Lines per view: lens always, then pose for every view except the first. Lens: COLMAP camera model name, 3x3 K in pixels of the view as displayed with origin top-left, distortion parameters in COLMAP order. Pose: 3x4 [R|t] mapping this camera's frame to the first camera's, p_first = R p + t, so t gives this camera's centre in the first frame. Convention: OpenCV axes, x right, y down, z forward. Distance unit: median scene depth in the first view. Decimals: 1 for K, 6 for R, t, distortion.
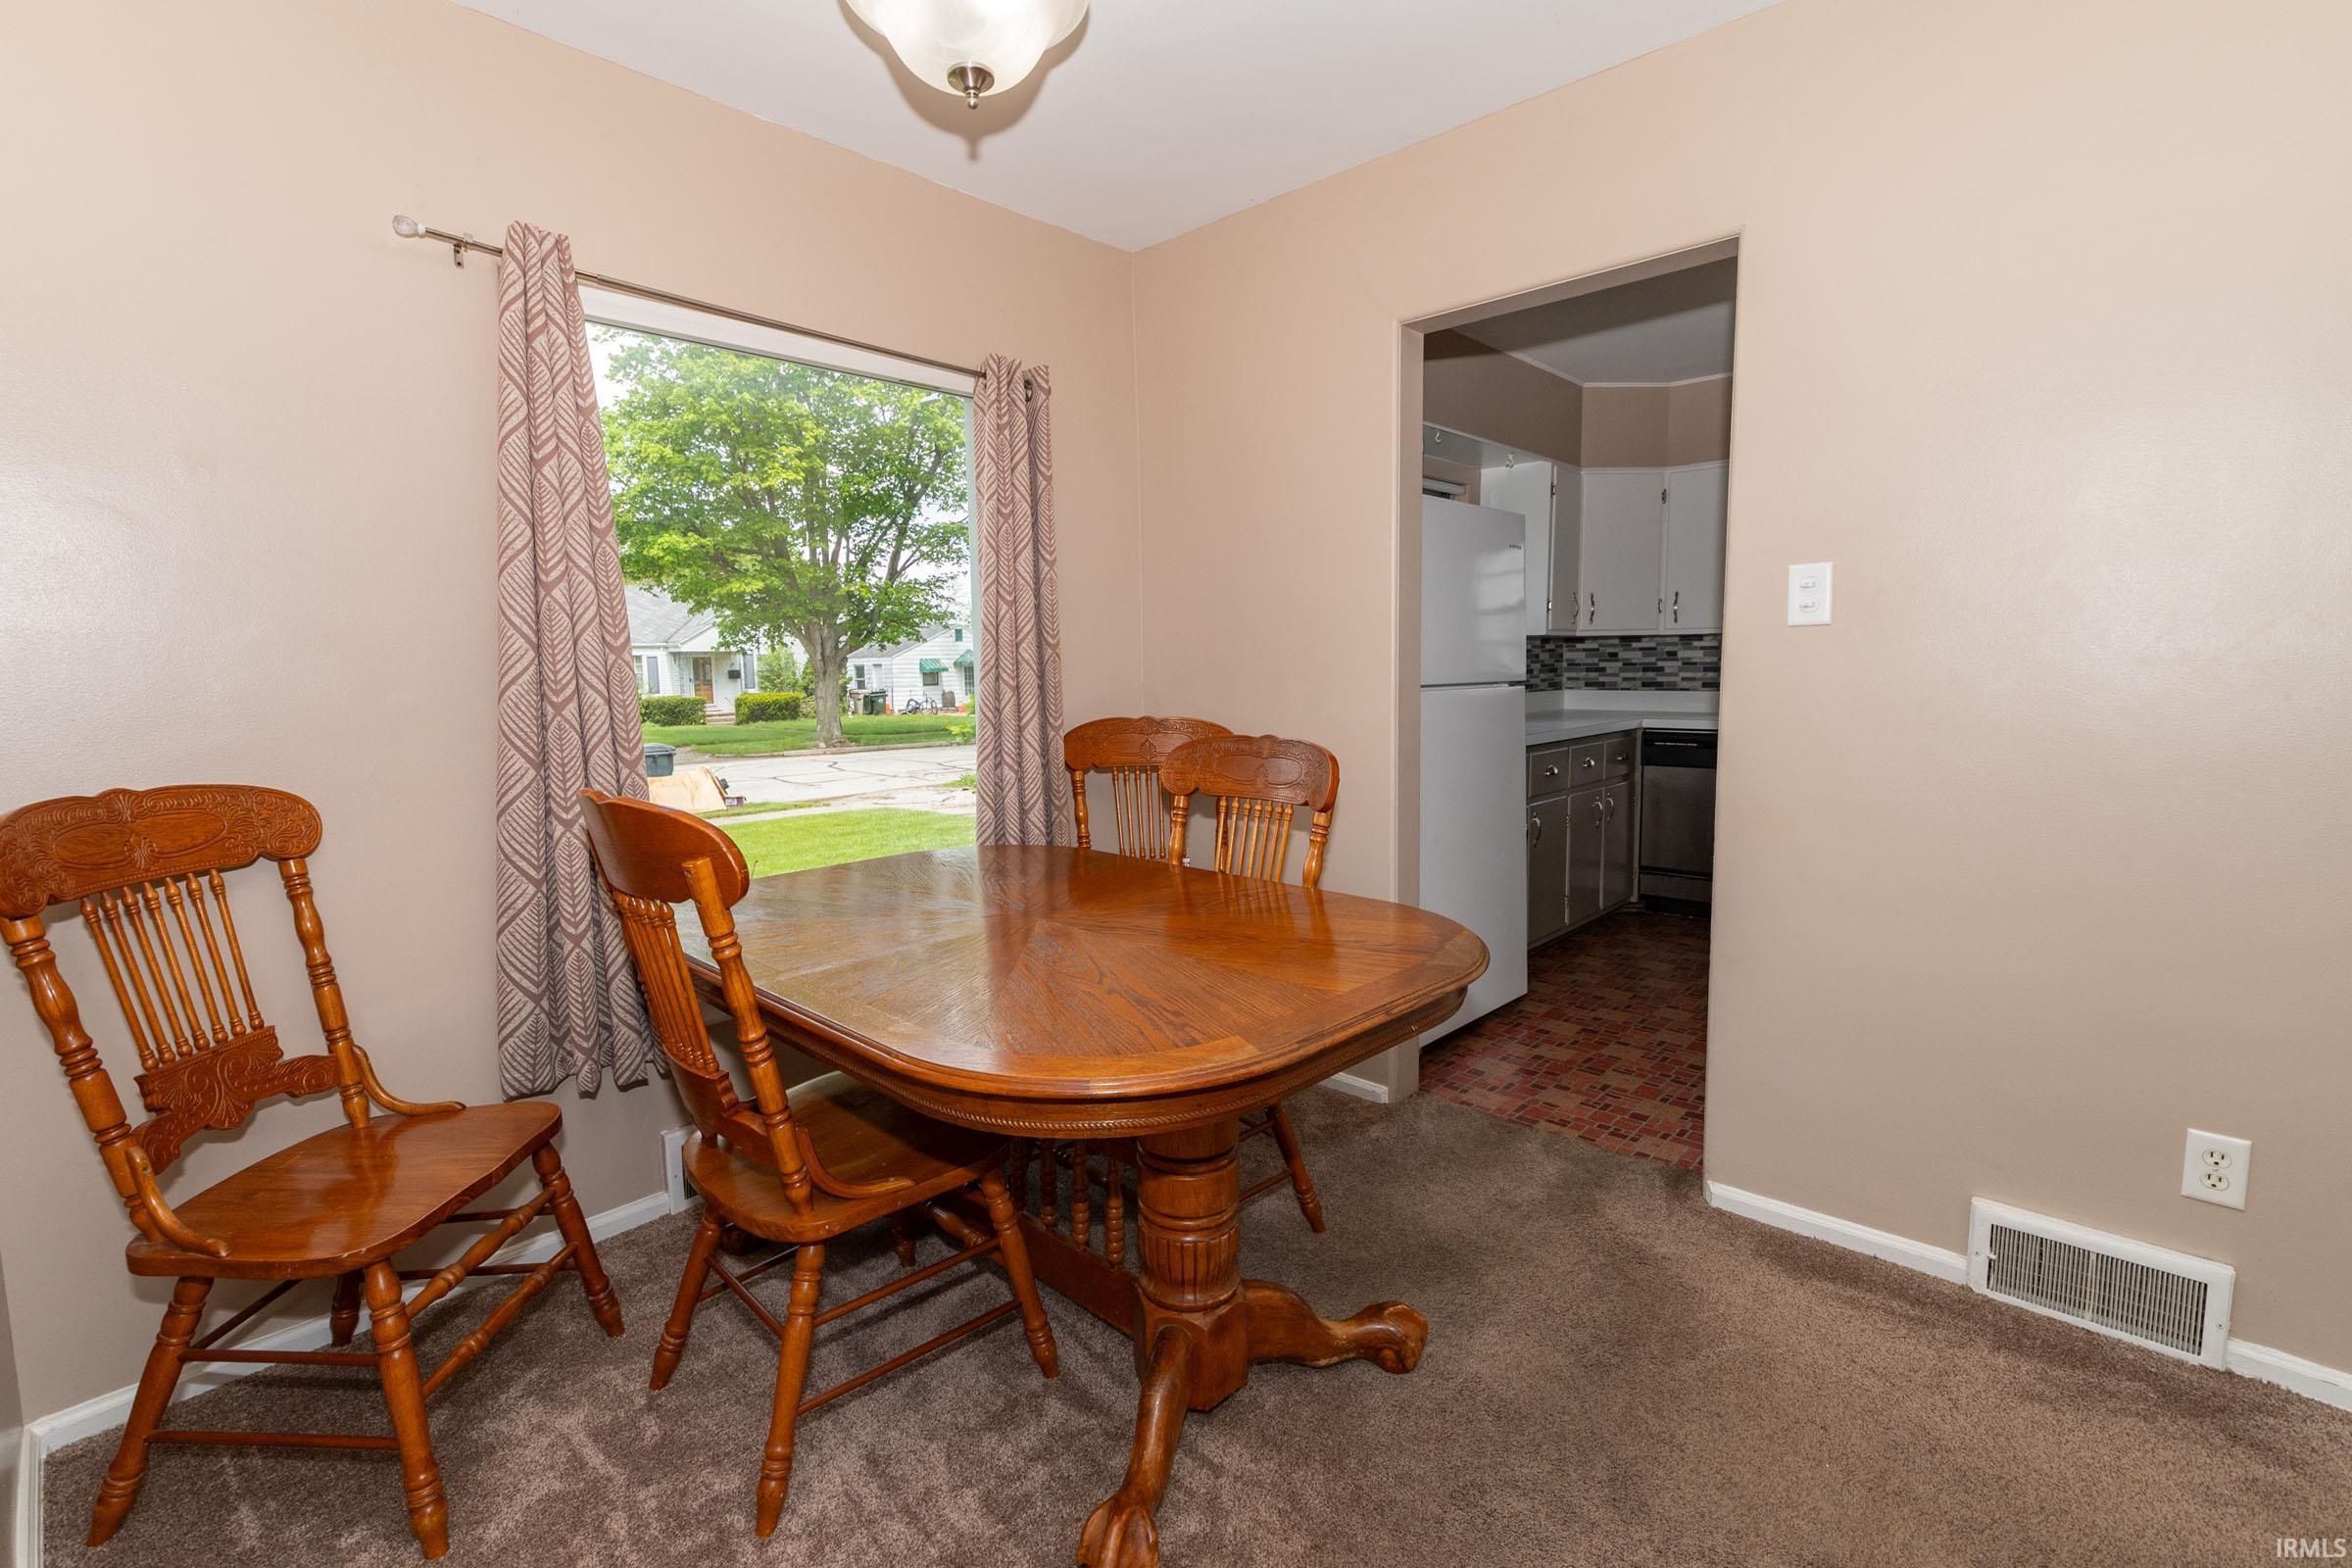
lens RADIAL K [[1039.2, 0, 1123.1], [0, 1039.2, 787.7], [0, 0, 1]] dist [0.006118, -0.002555]
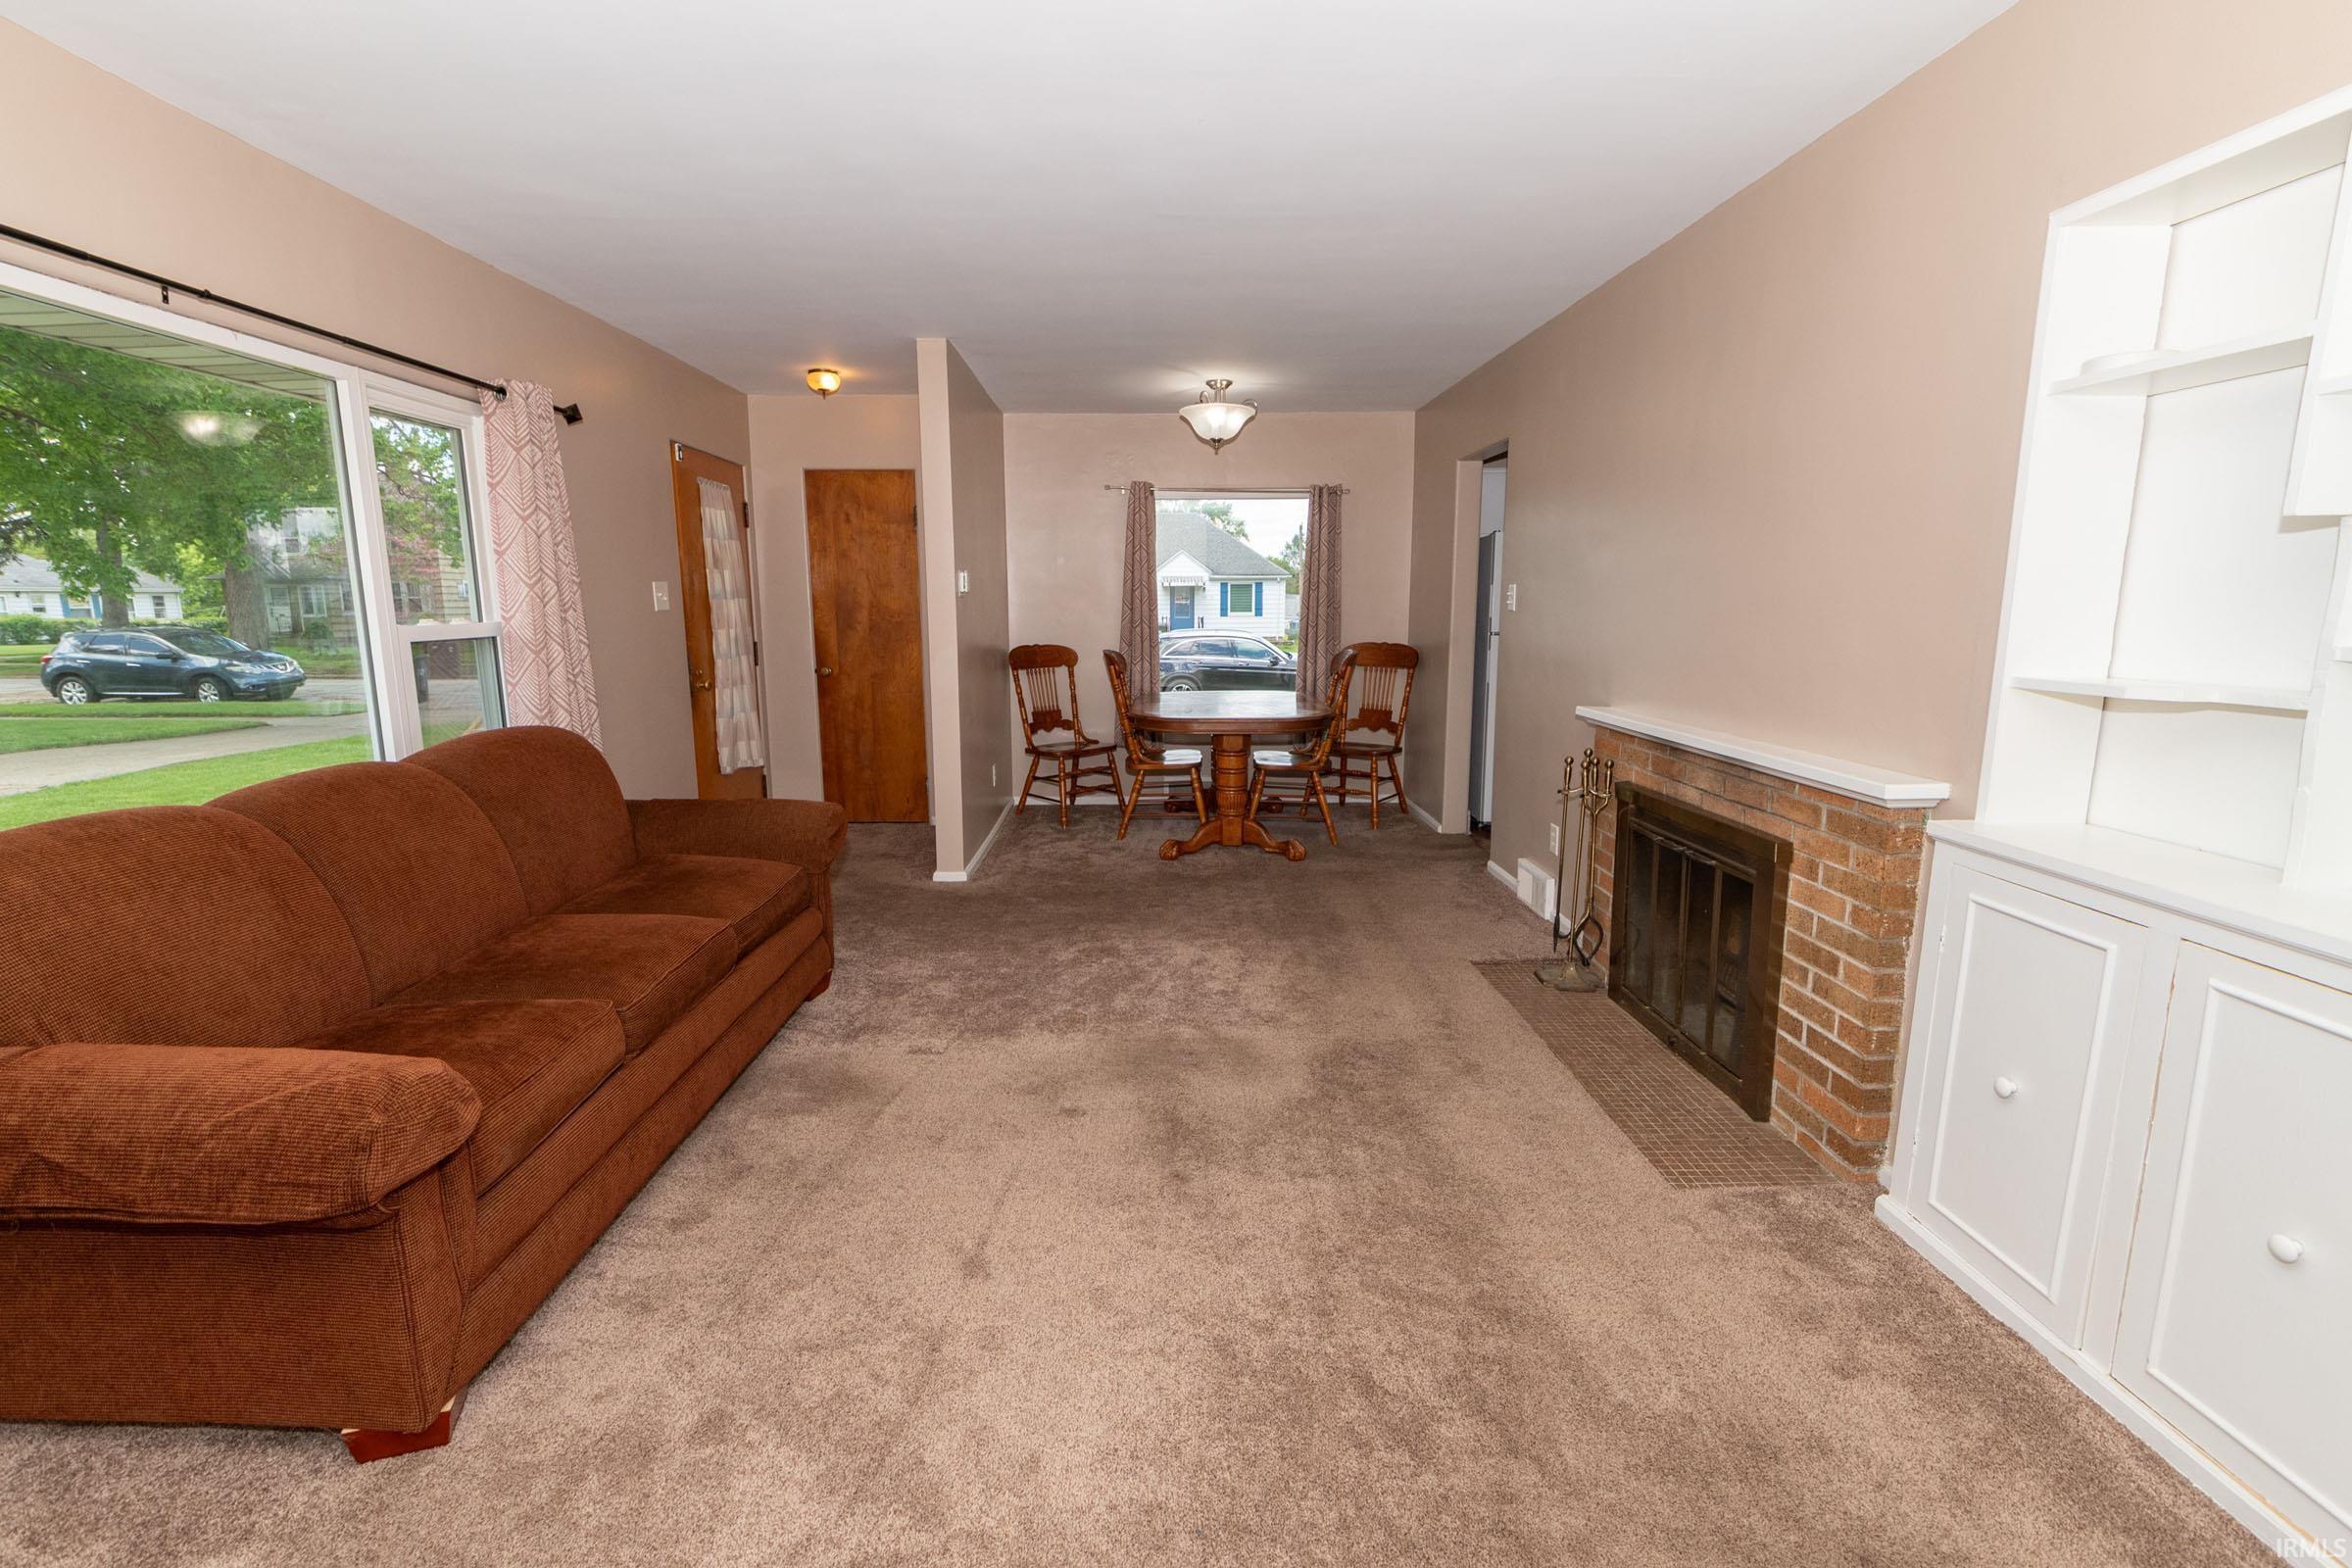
lens RADIAL K [[1039.2, 0, 1154.7], [0, 1039.2, 775.0], [0, 0, 1]] dist [0.006118, -0.002555]
pose [[0.708072, 0.135475, -0.693023, 2.003355], [-0.094893, 0.990777, 0.096728, 0.064676], [0.699735, -0.002727, 0.714397, -1.409674]]
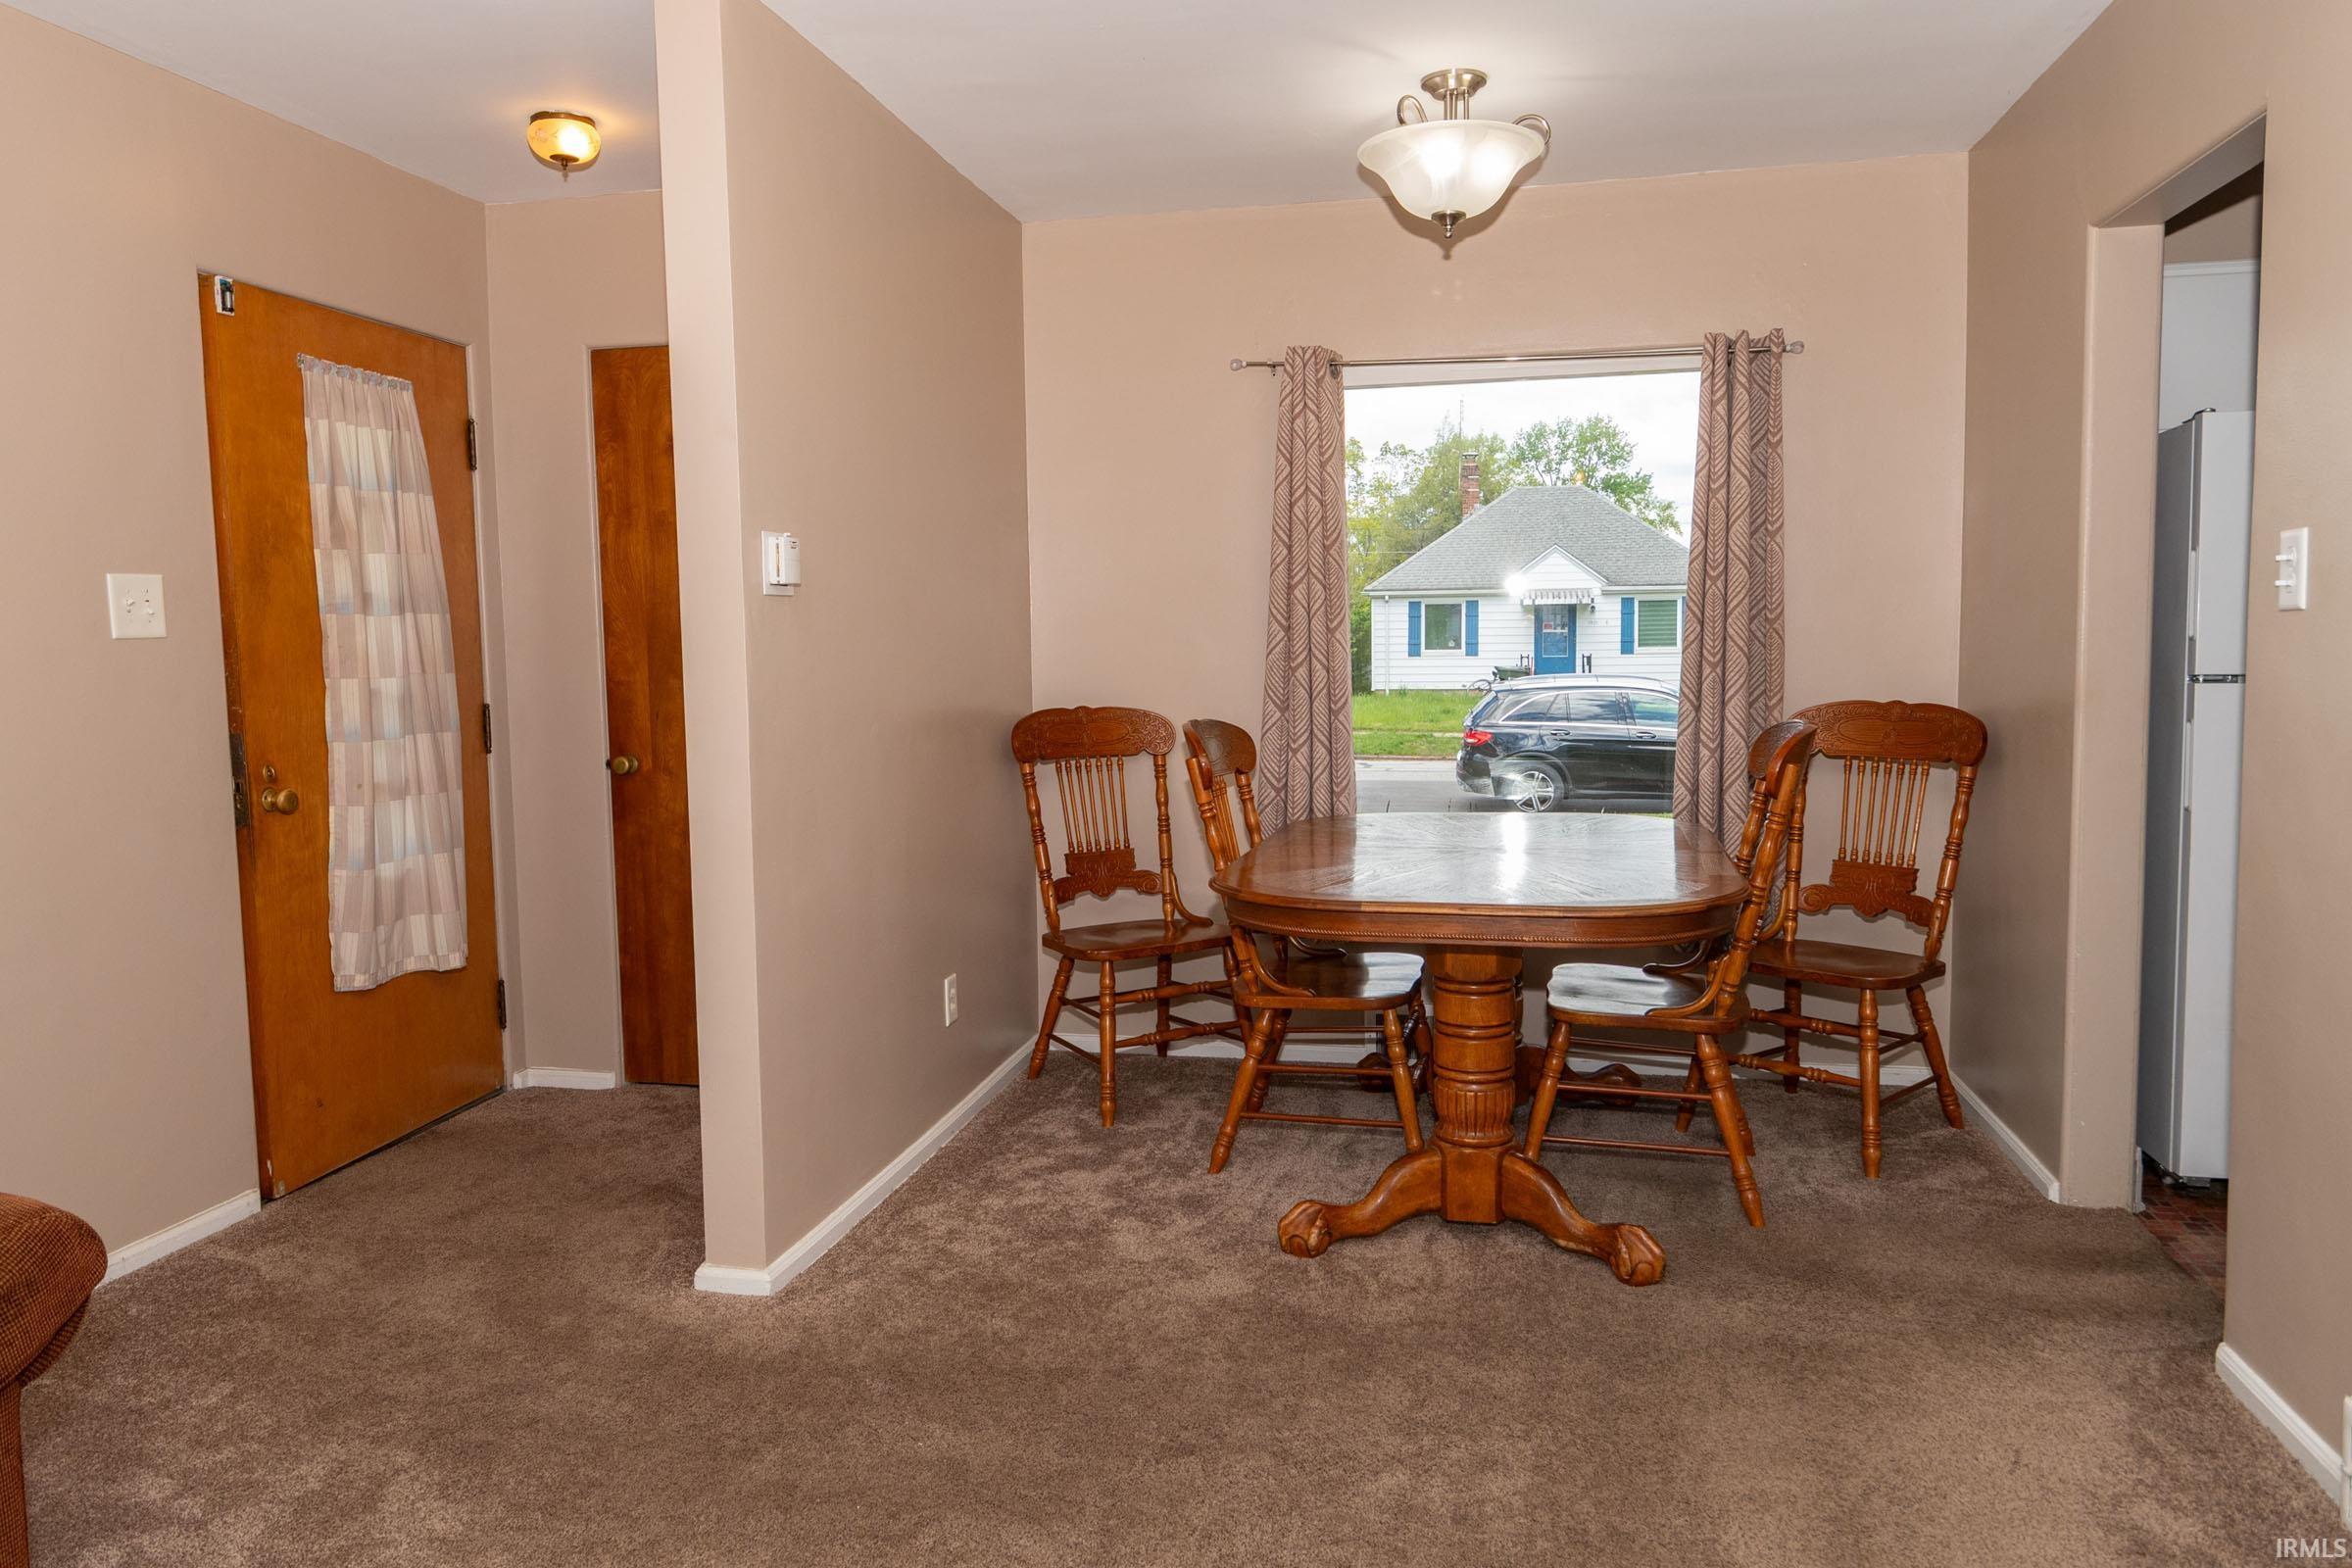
lens RADIAL K [[1582.2, 0, 1171.8], [0, 1582.2, 775.8], [0, 0, 1]] dist [-0.010902, 0.004181]
pose [[0.531186, 0.086520, -0.842826, 1.366280], [-0.096030, 0.994510, 0.041569, -0.006000], [0.841795, 0.058856, 0.536579, -0.349479]]
